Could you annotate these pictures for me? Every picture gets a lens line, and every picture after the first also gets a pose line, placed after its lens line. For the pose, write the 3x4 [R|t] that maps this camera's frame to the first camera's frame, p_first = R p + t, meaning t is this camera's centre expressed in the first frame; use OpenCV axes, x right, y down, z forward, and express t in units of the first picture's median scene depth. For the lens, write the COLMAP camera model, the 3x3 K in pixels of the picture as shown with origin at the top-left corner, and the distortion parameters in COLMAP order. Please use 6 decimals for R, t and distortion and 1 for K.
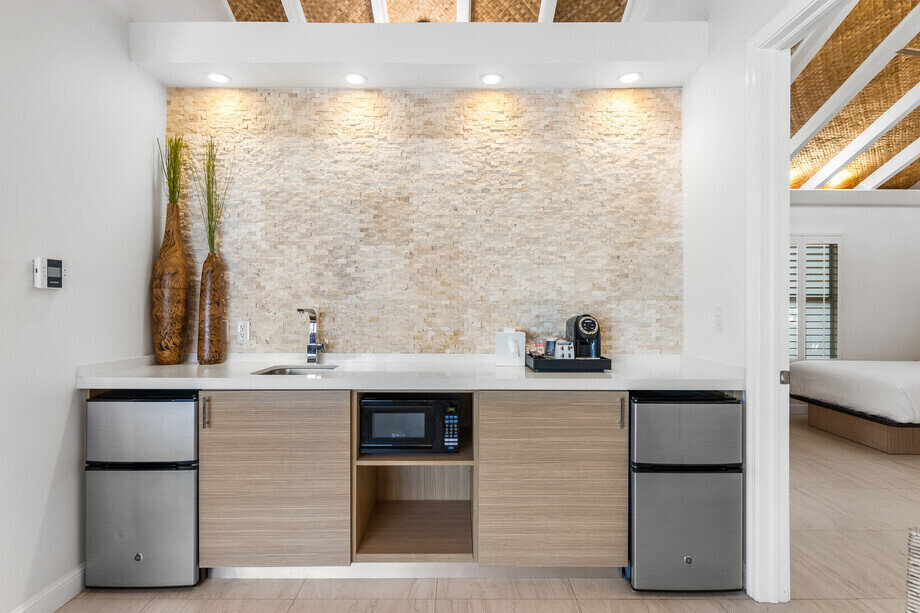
lens RADIAL K [[479.8, 0, 463.3], [0, 479.8, 304.3], [0, 0, 1]] dist [0.010578, 0.000160]
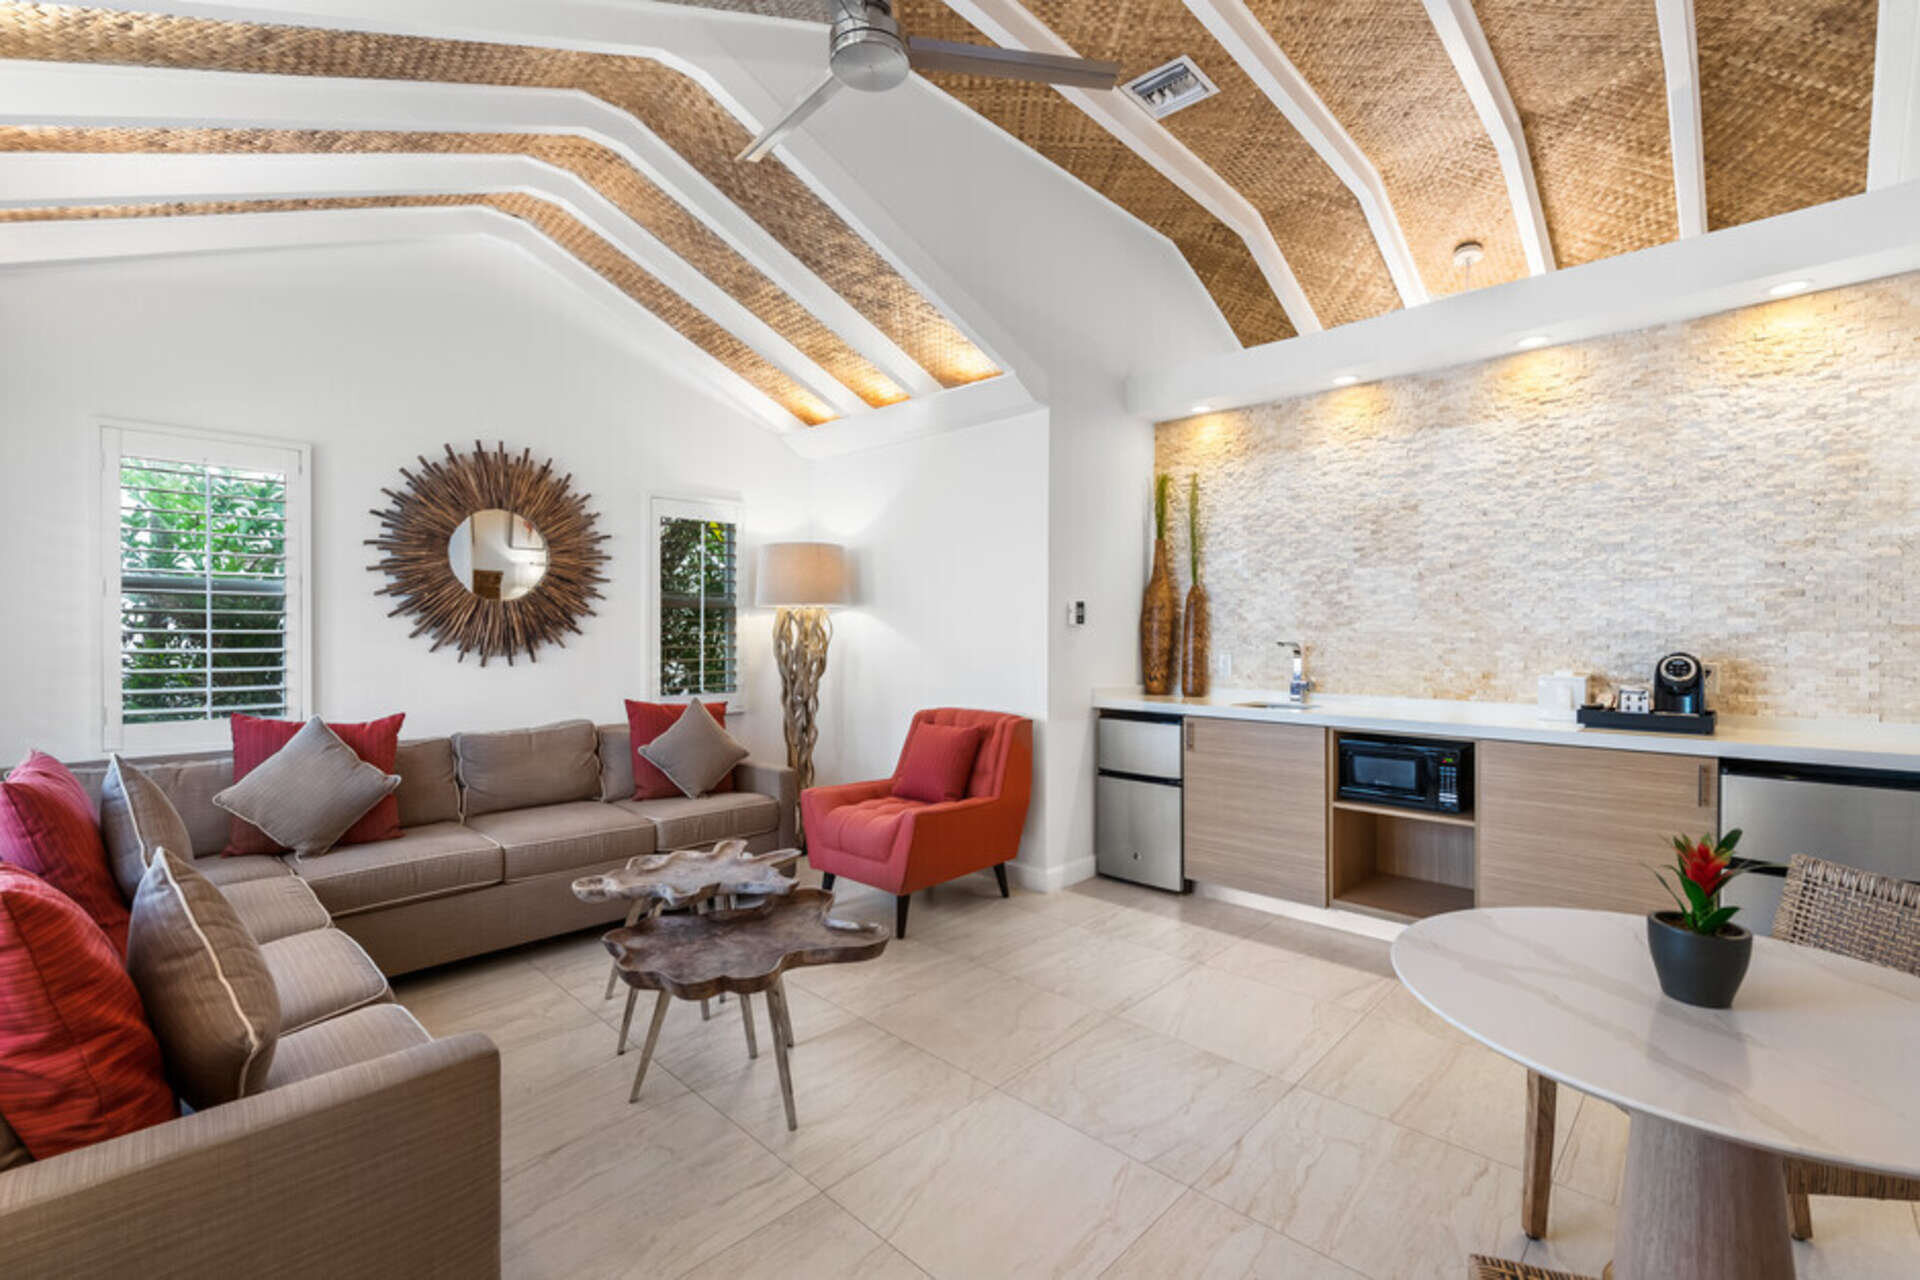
lens RADIAL K [[839.7, 0, 962.5], [0, 839.7, 635.6], [0, 0, 1]] dist [-0.004282, -0.001296]
pose [[0.728046, 0.001910, -0.685526, 0.298749], [0.000604, 0.999994, 0.003428, -0.008347], [0.685528, -0.002910, 0.728040, -0.557465]]
